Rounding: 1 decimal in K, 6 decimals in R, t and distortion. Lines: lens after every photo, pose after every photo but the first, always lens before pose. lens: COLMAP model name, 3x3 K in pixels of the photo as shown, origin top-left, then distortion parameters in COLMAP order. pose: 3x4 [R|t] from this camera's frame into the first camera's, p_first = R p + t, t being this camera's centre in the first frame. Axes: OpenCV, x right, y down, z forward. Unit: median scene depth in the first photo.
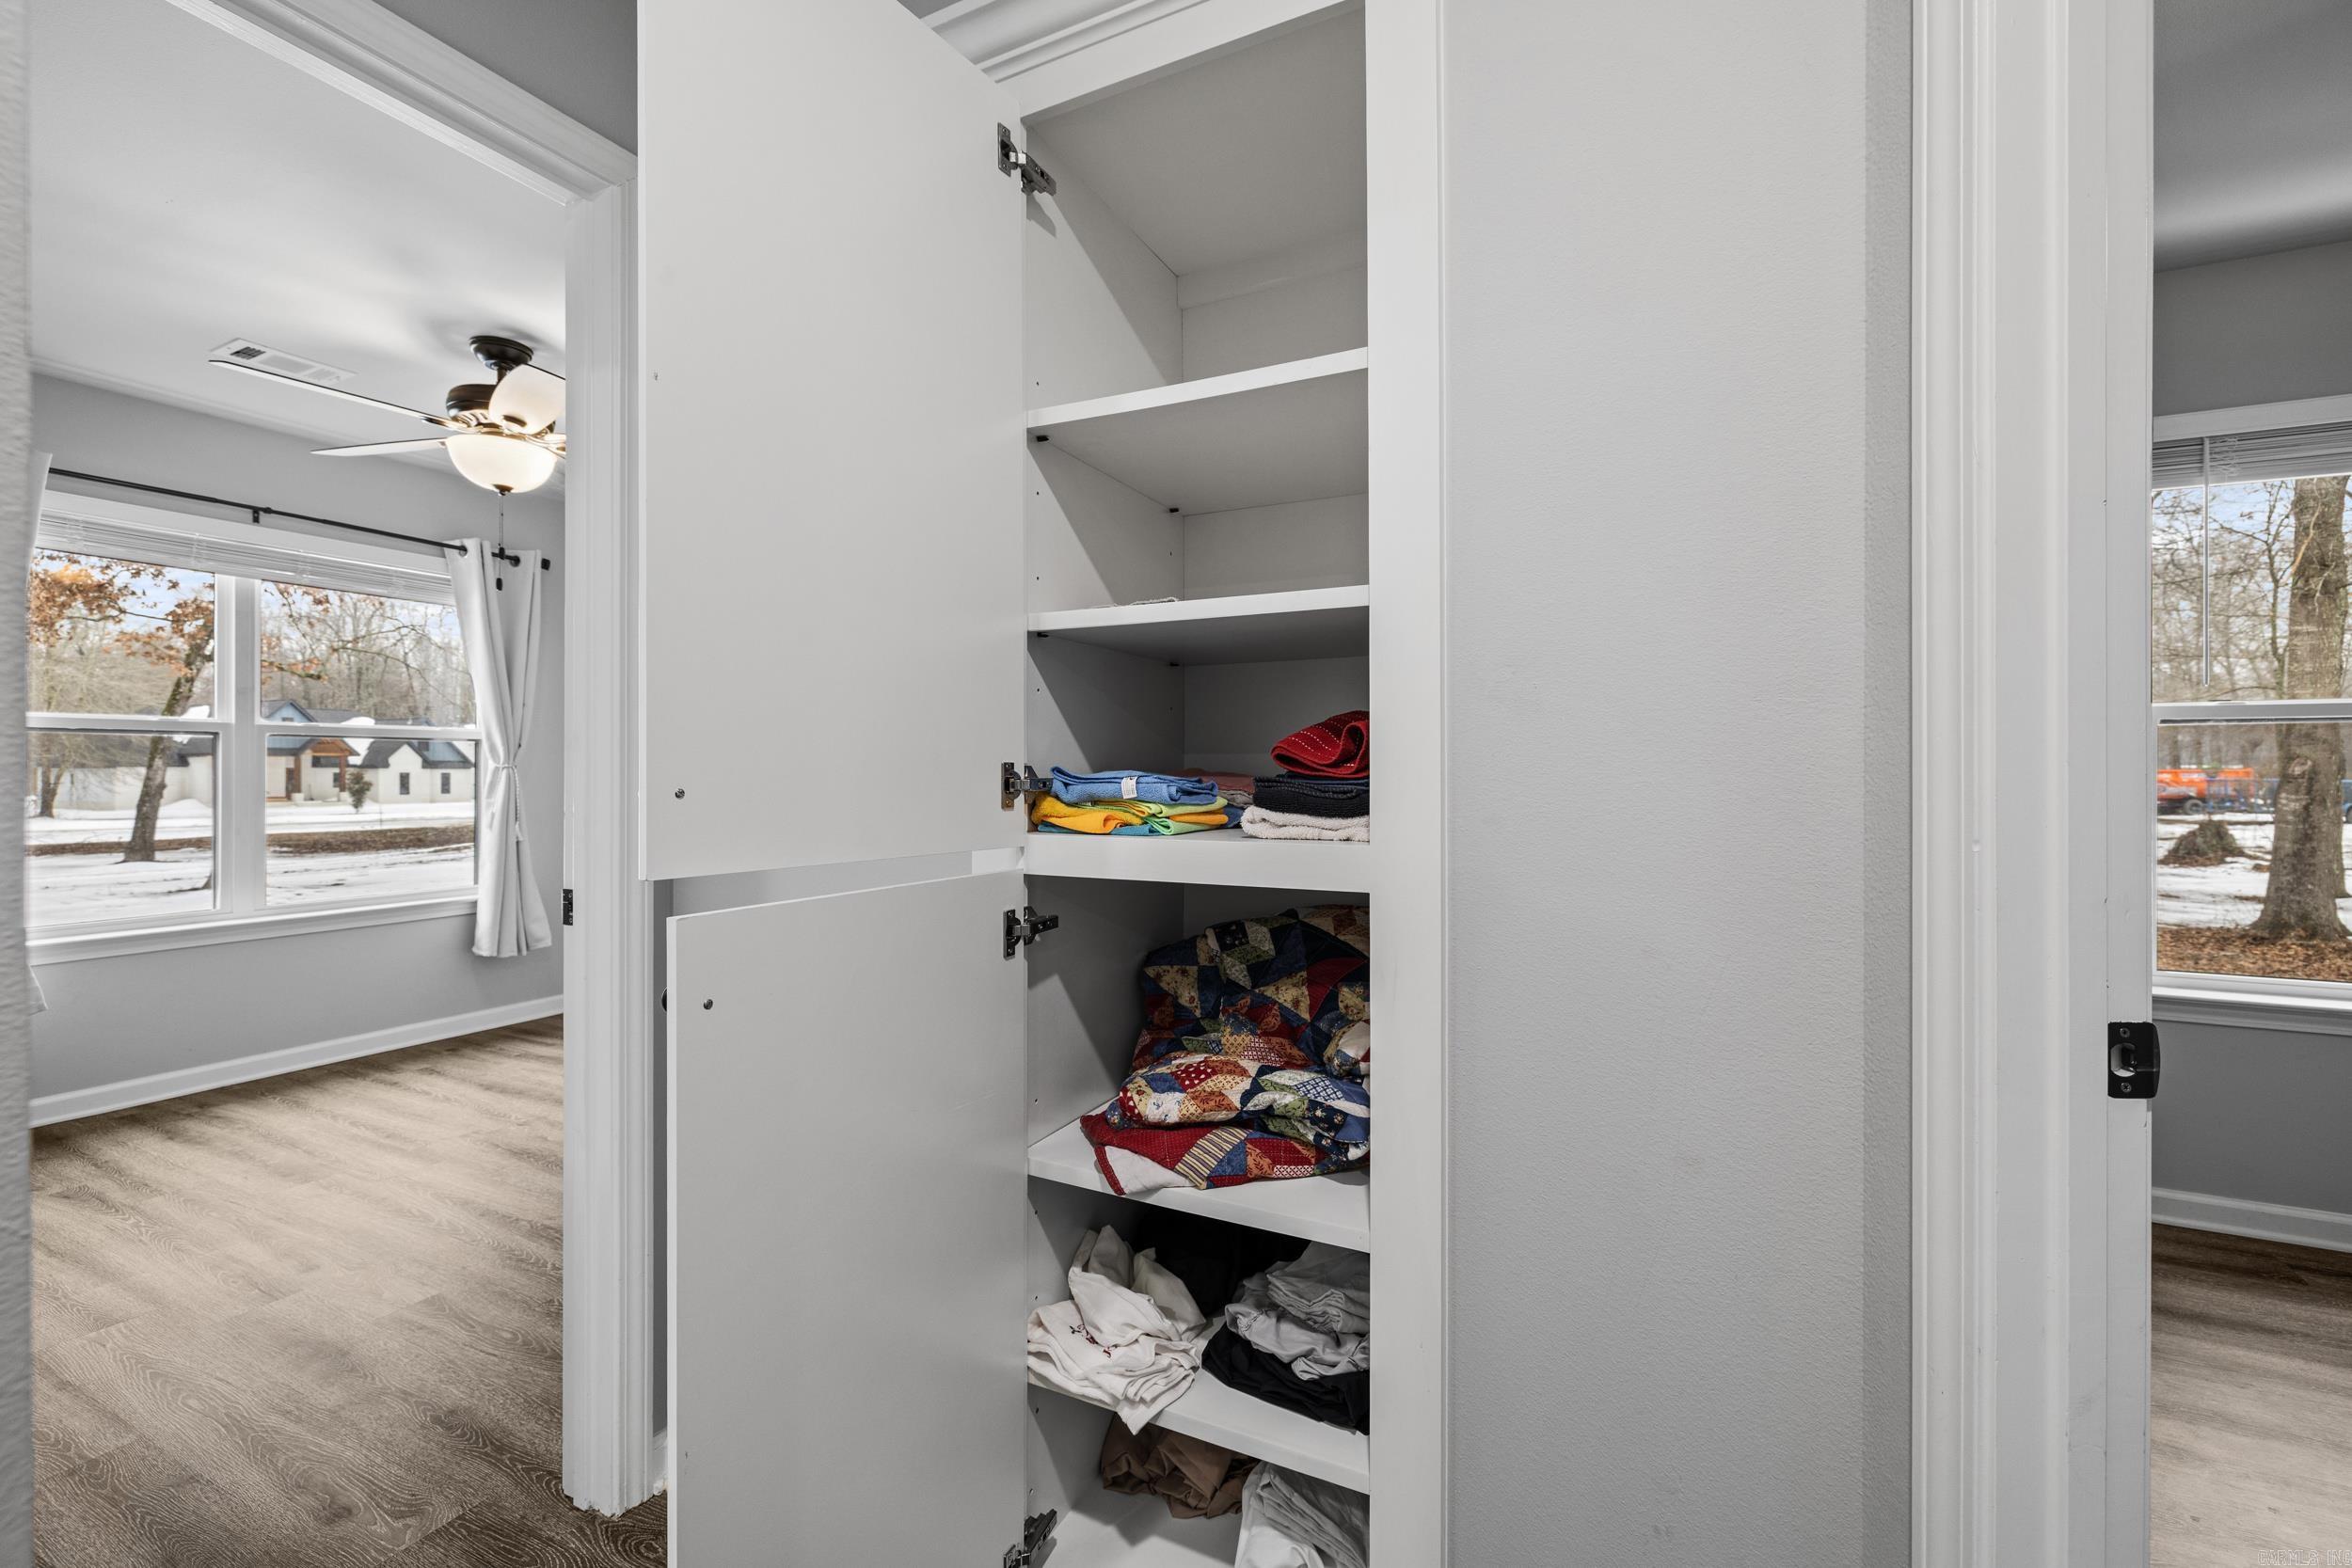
lens RADIAL K [[986.9, 0, 1173.6], [0, 986.9, 780.1], [0, 0, 1]] dist [-0.000133, 0.000013]
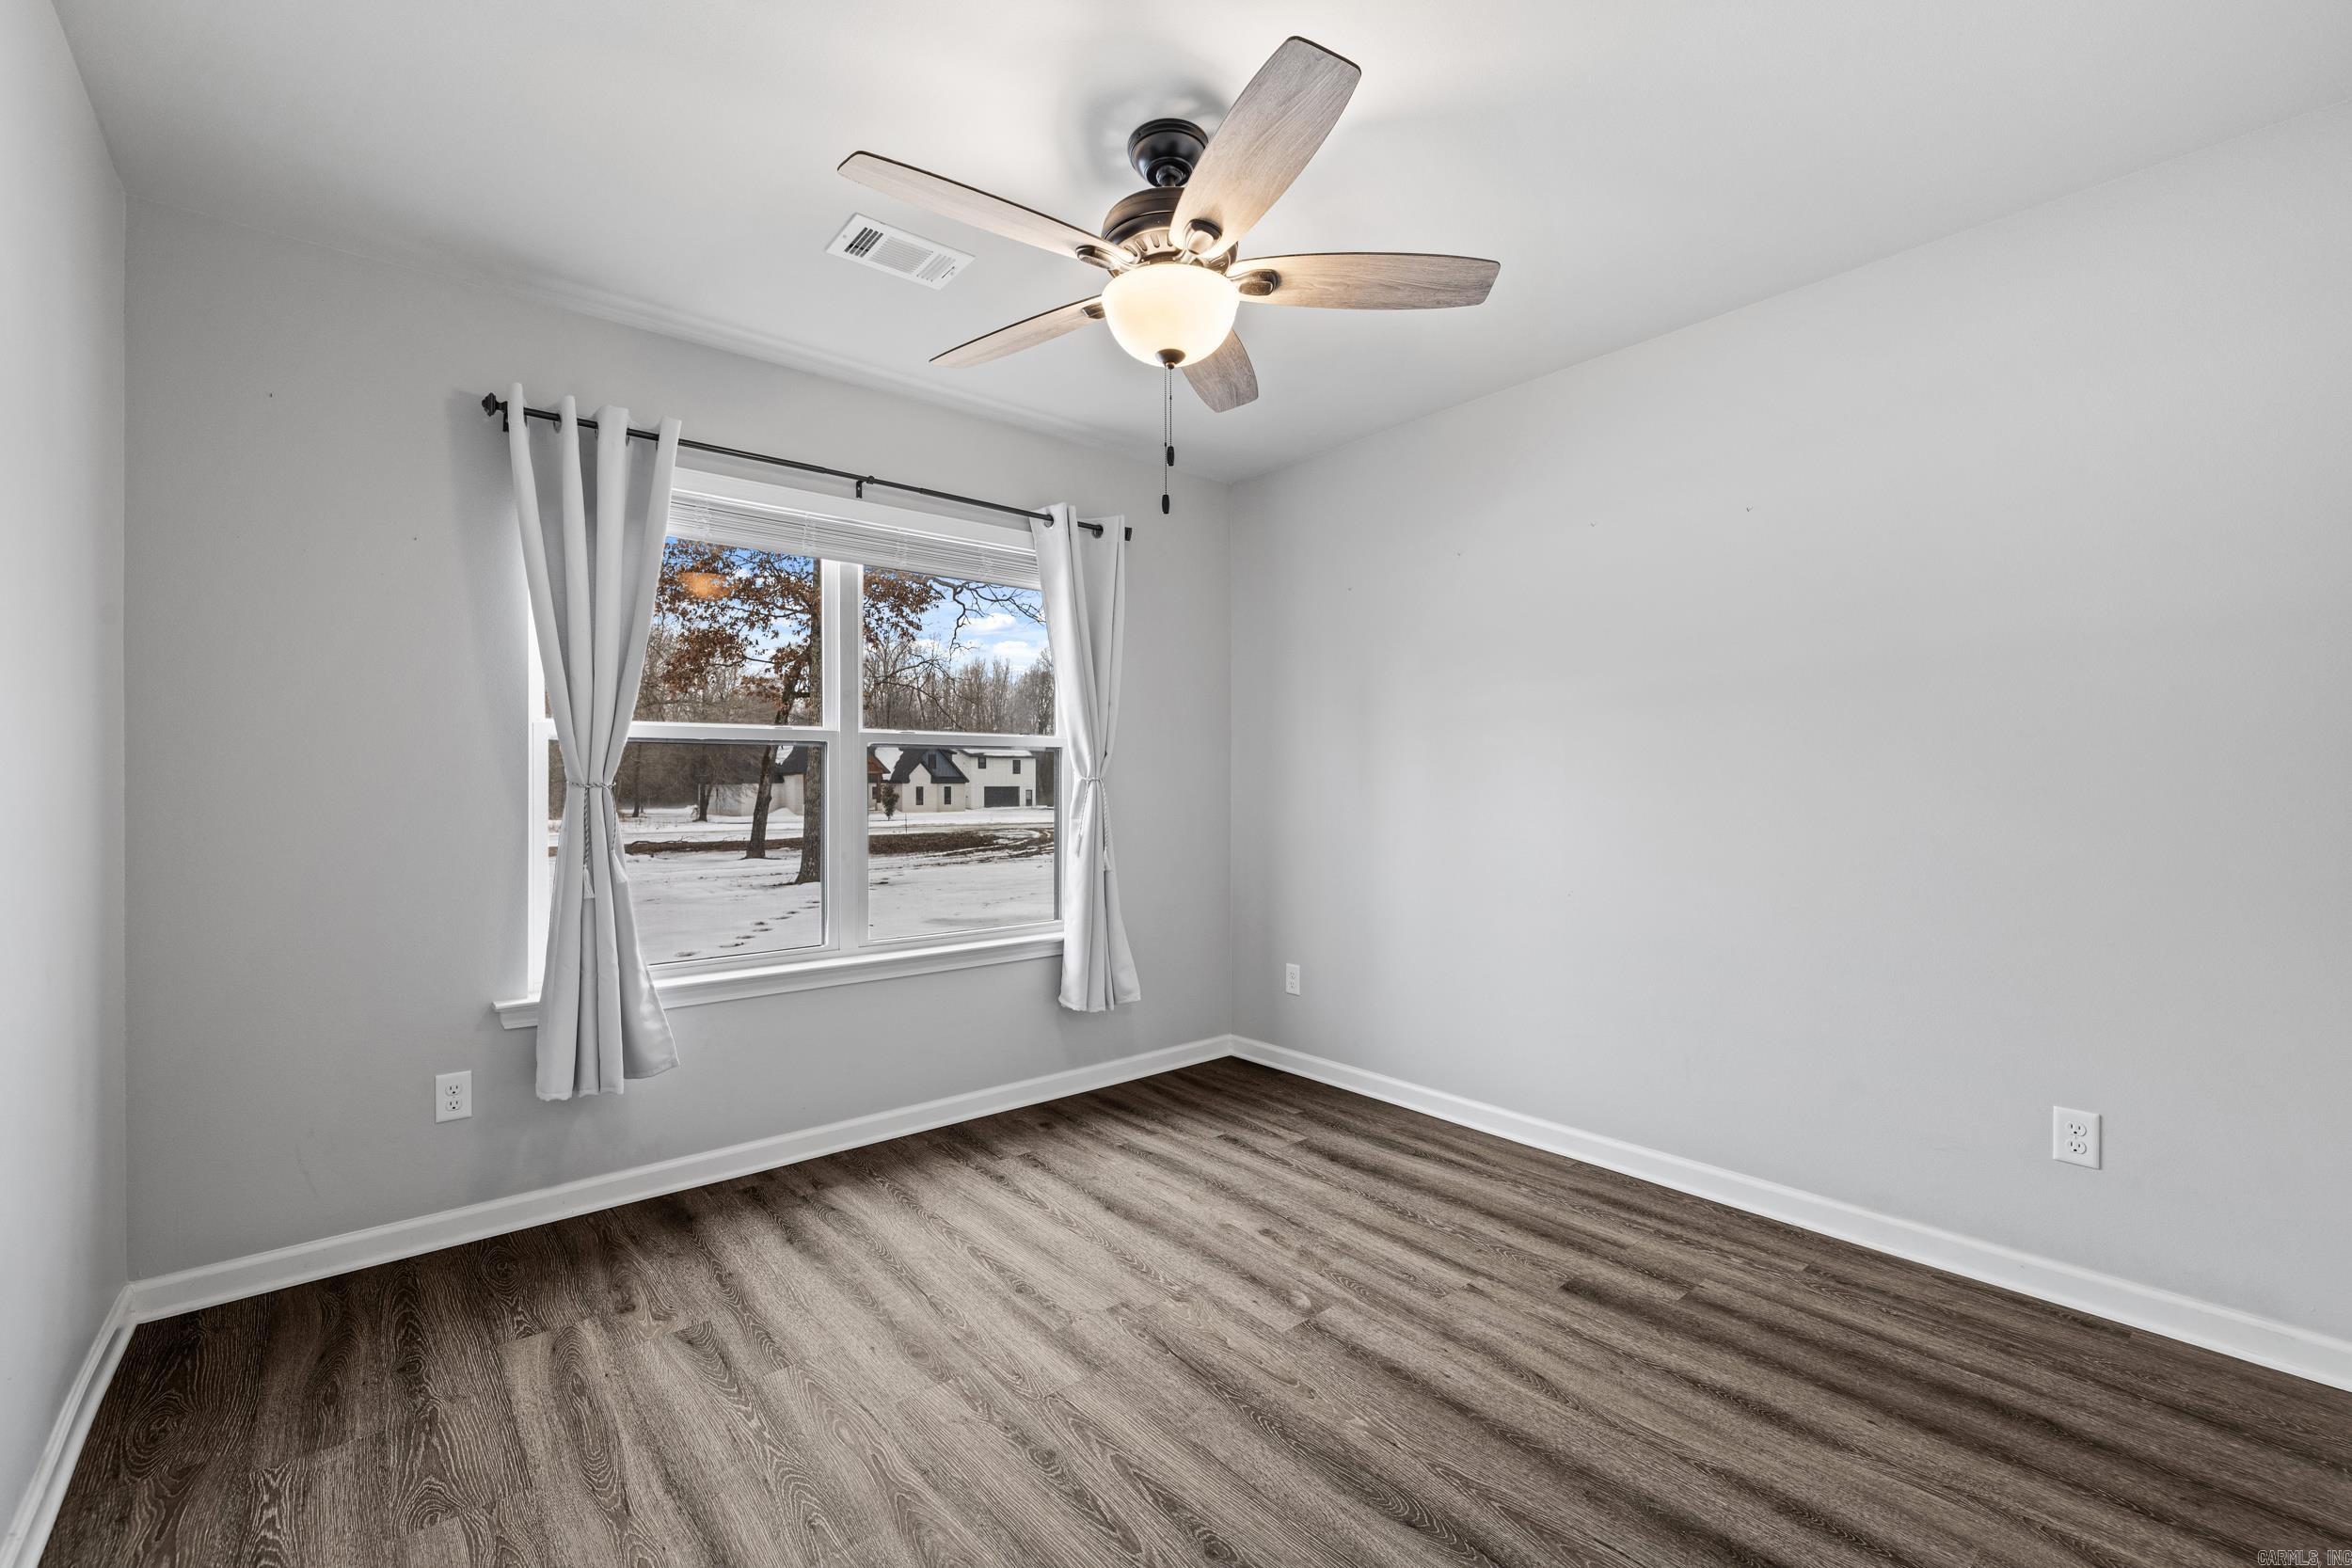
lens RADIAL K [[998.3, 0, 1183.0], [0, 998.3, 797.1], [0, 0, 1]] dist [0.000961, 0.000370]
pose [[0.919580, -0.000366, -0.392903, -0.283246], [0.002487, 0.999985, 0.004888, -0.003125], [0.392895, -0.005472, 0.919567, 0.267235]]
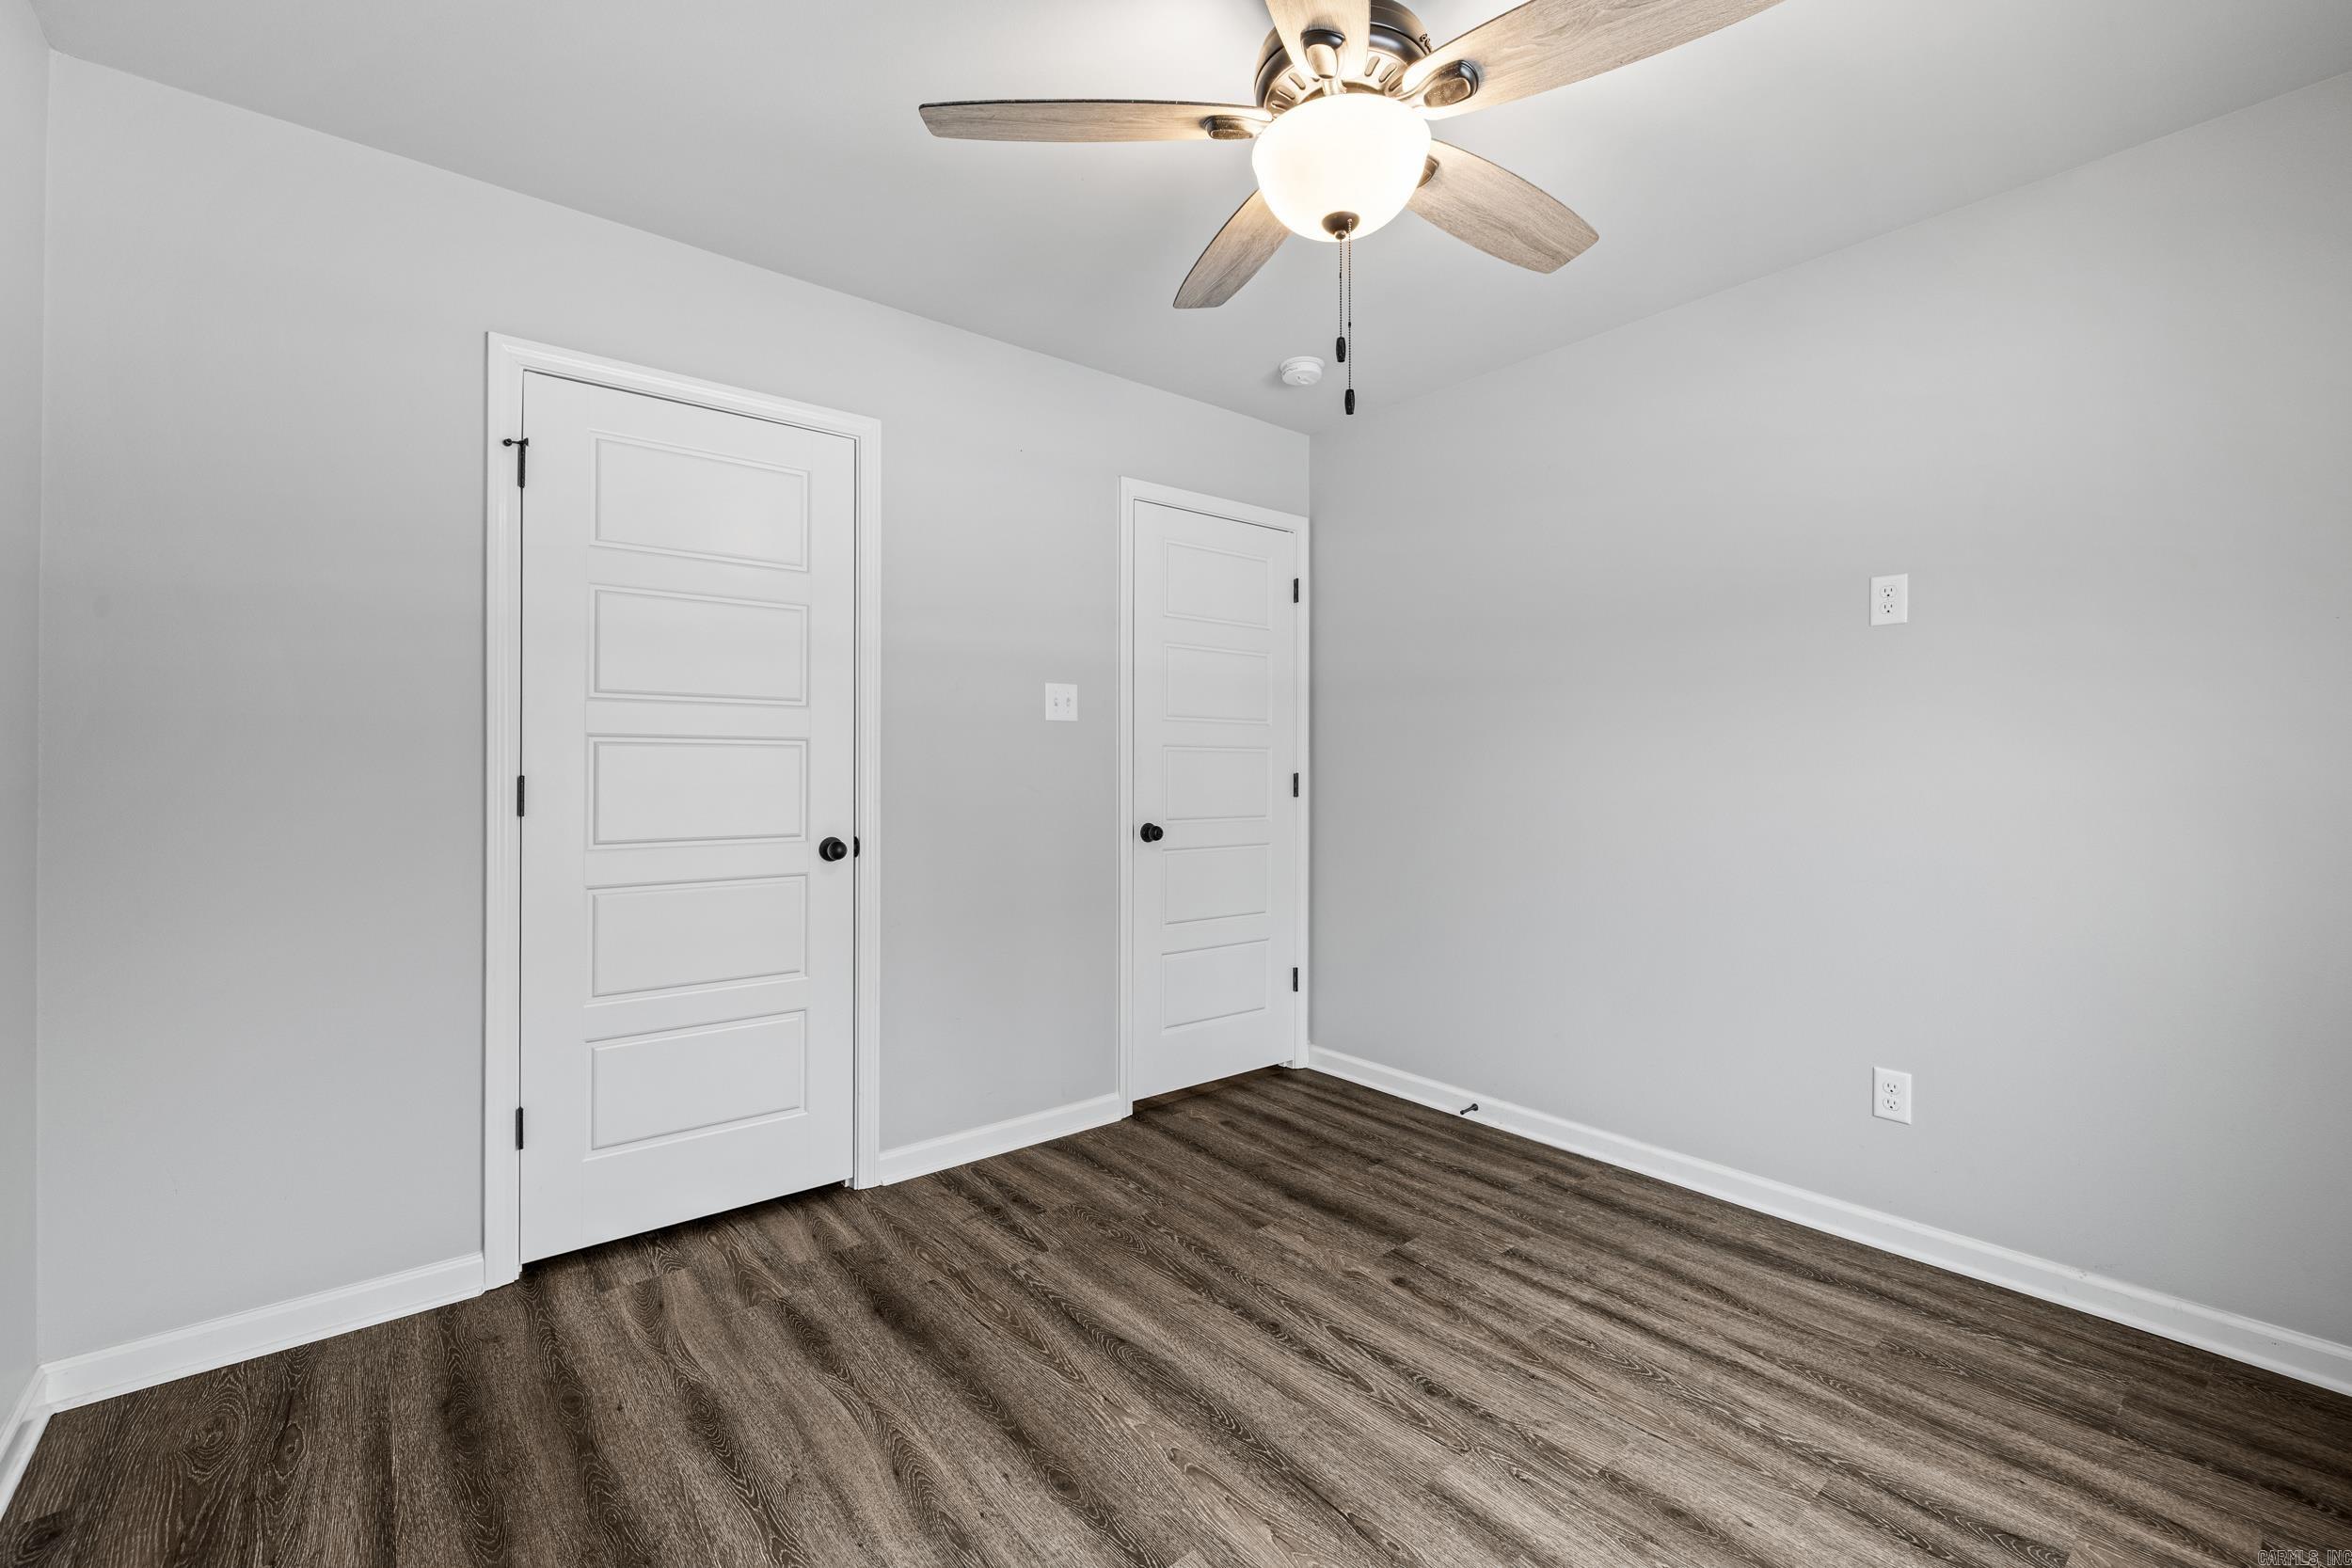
lens RADIAL K [[1033.6, 0, 1177.4], [0, 1033.6, 763.8], [0, 0, 1]] dist [-0.000123, 0.000014]
pose [[-0.913667, -0.000812, 0.406462, -0.565248], [-0.000594, 1.000000, 0.000663, -0.008080], [-0.406462, 0.000365, -0.913668, 1.048690]]
